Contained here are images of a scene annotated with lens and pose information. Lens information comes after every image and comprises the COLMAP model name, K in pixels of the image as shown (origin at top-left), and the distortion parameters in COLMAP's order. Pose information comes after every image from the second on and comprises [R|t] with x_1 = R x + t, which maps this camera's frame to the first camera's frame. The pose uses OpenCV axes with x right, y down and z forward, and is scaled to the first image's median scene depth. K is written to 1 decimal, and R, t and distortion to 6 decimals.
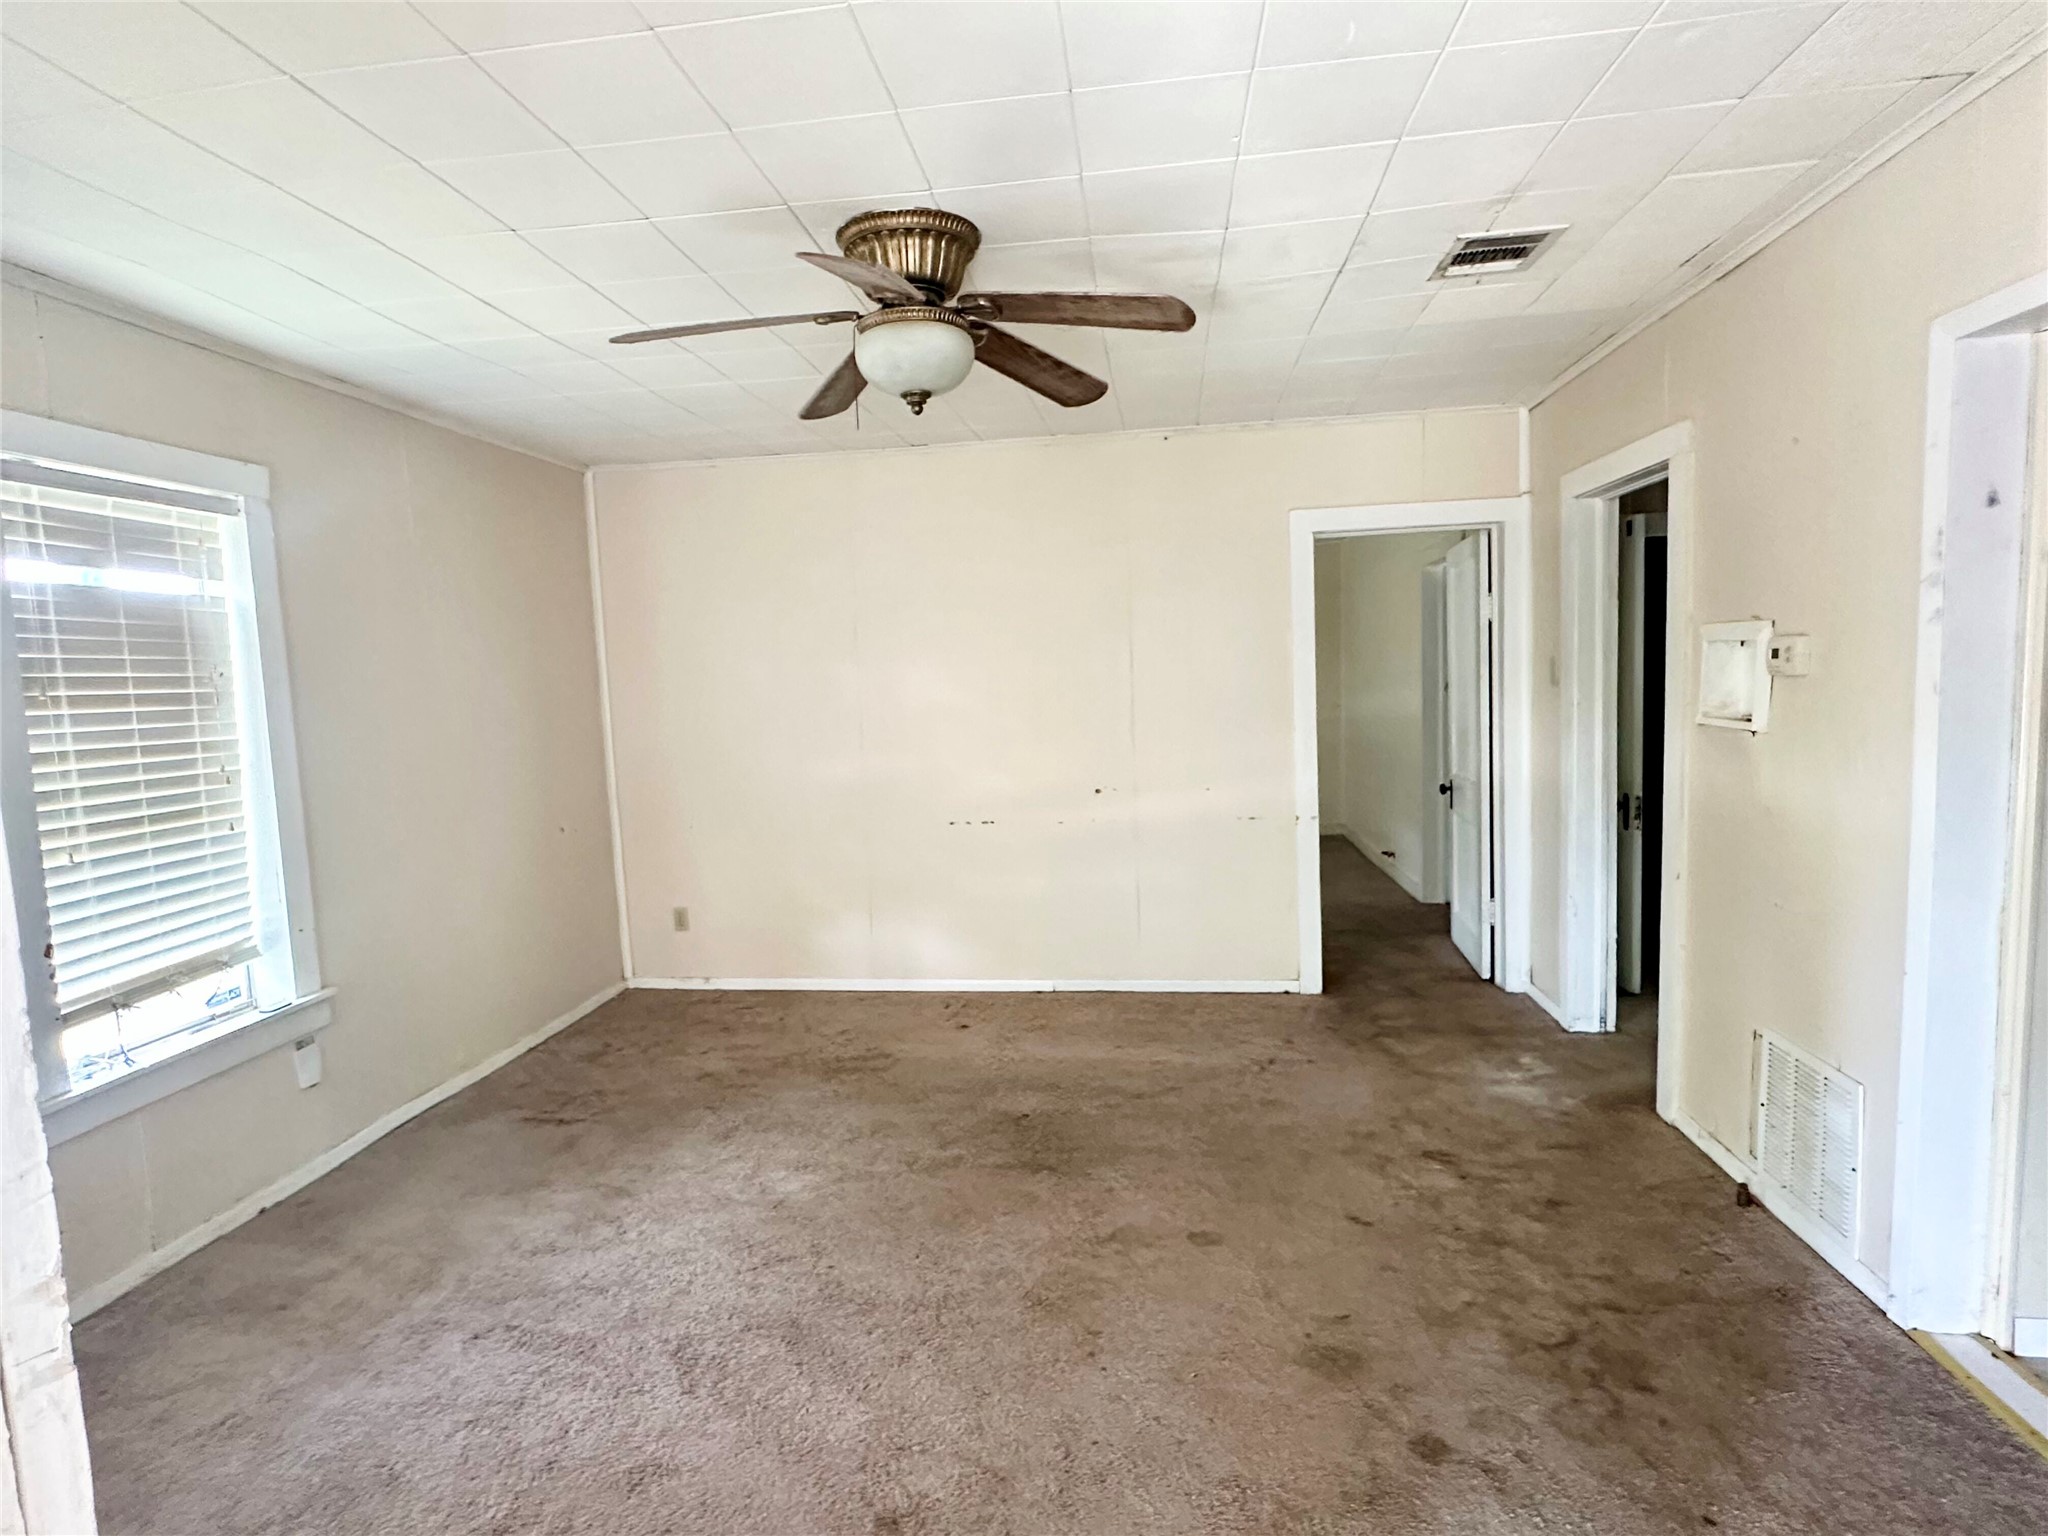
lens RADIAL K [[1070.9, 0, 1018.1], [0, 1070.9, 771.0], [0, 0, 1]] dist [-0.007537, 0.000335]
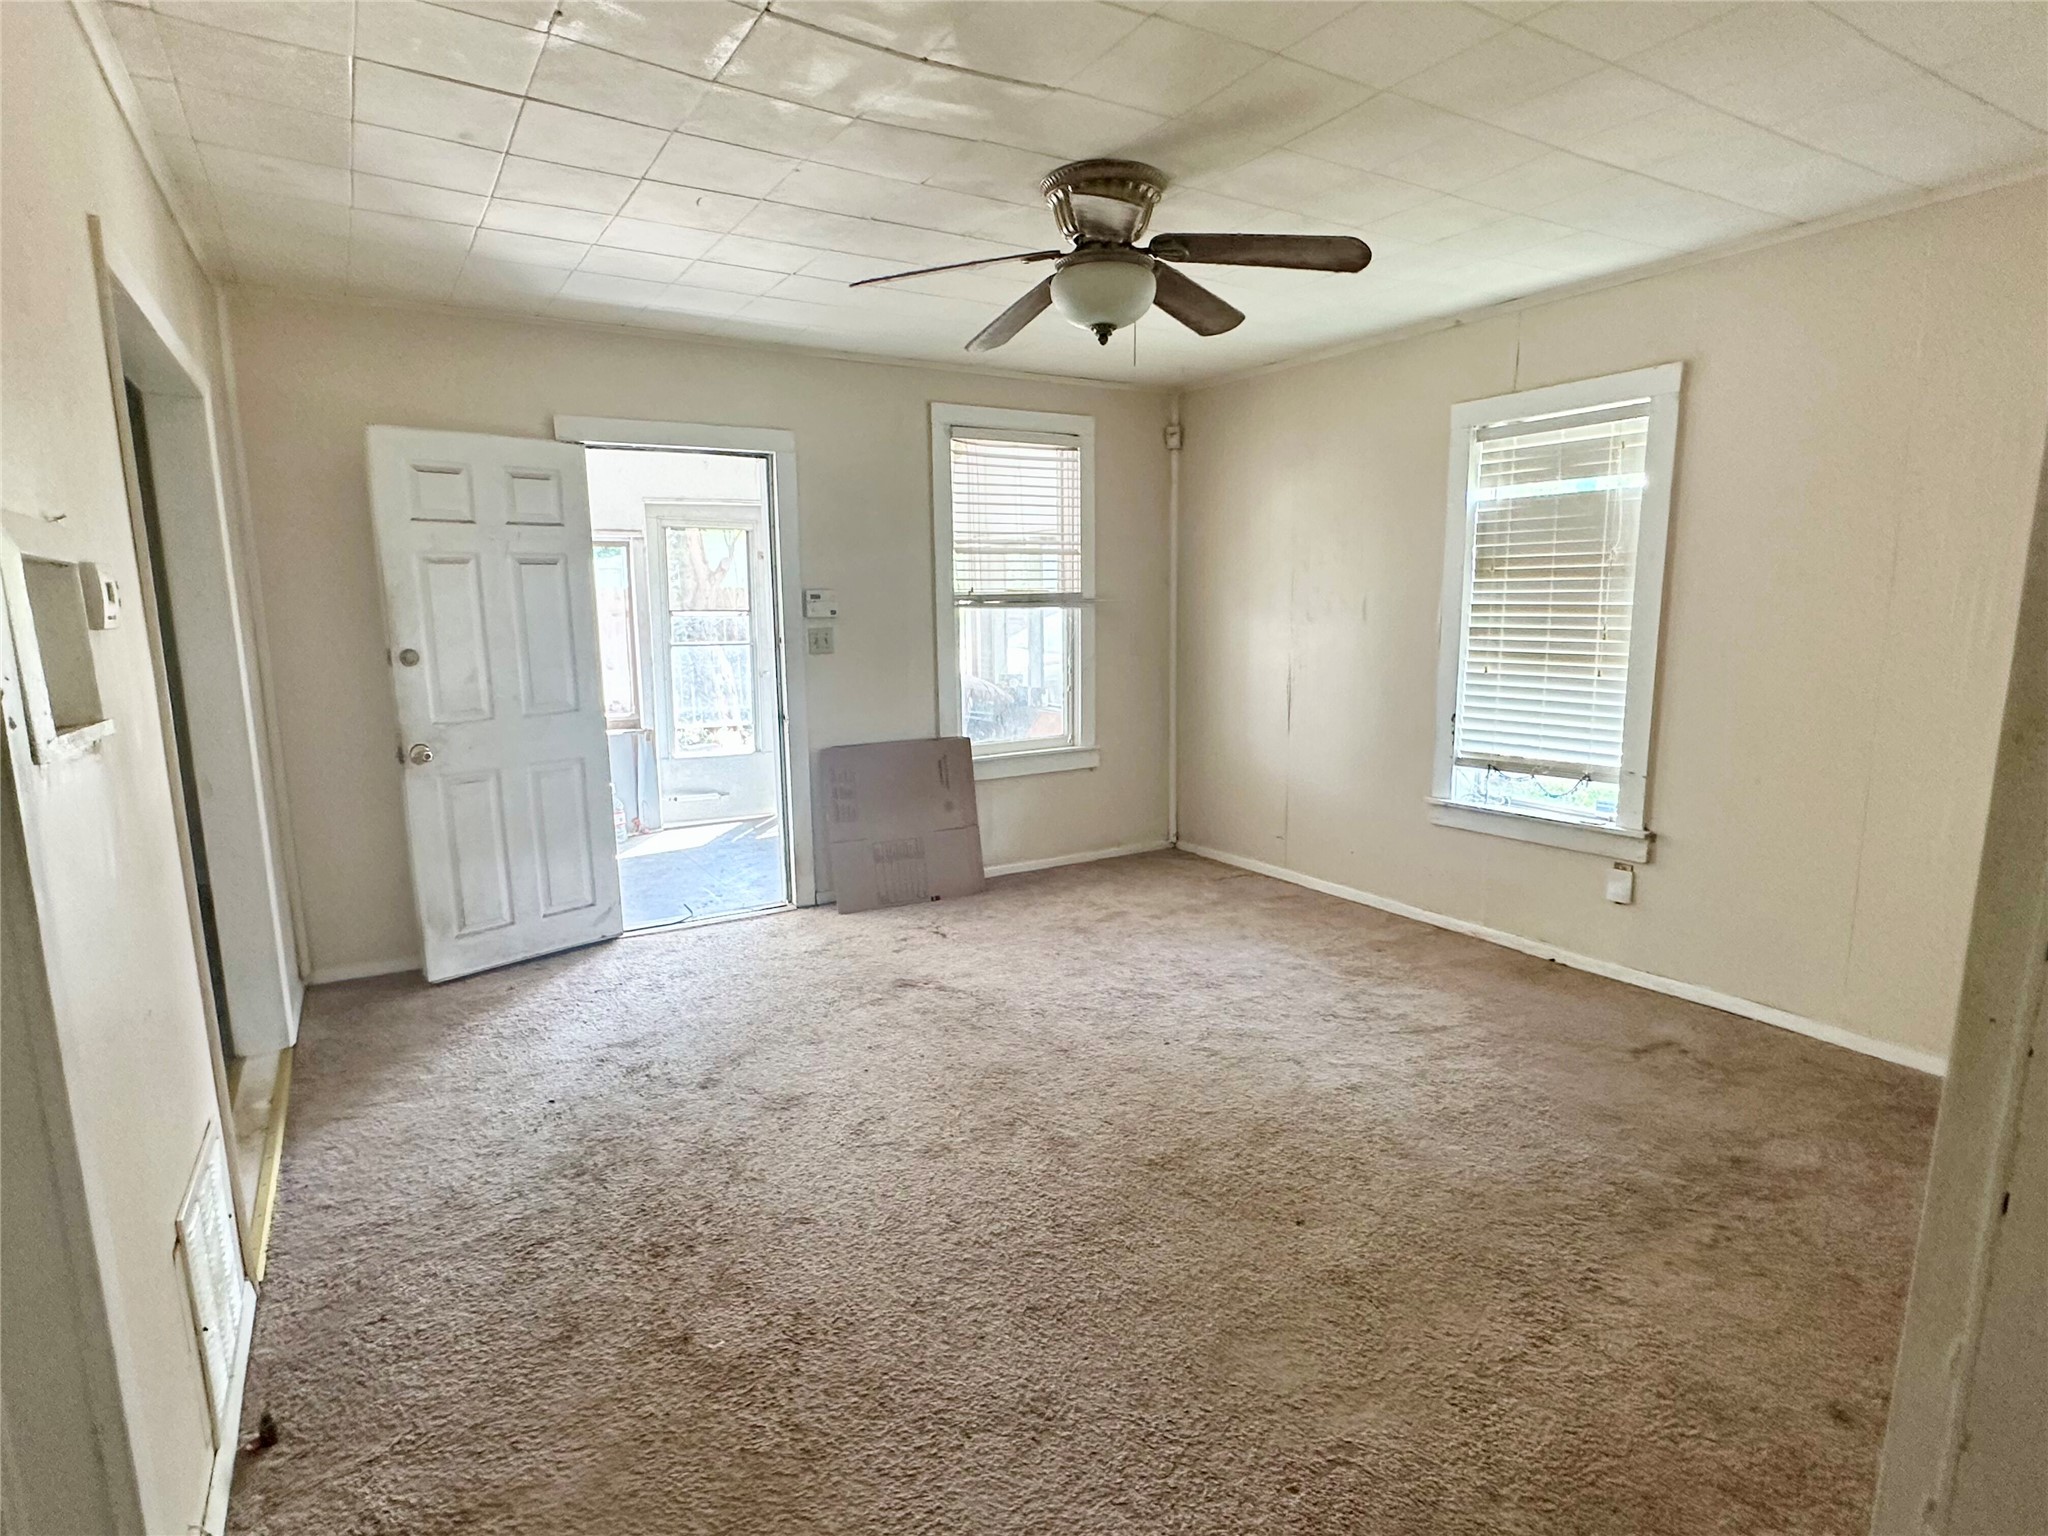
lens RADIAL K [[1070.9, 0, 1020.9], [0, 1070.9, 779.8], [0, 0, 1]] dist [-0.007537, 0.000335]
pose [[-0.782315, 0.147741, -0.605108, 0.645375], [-0.015965, 0.966388, 0.256591, -0.153214], [0.622679, 0.210396, -0.753661, 1.681981]]
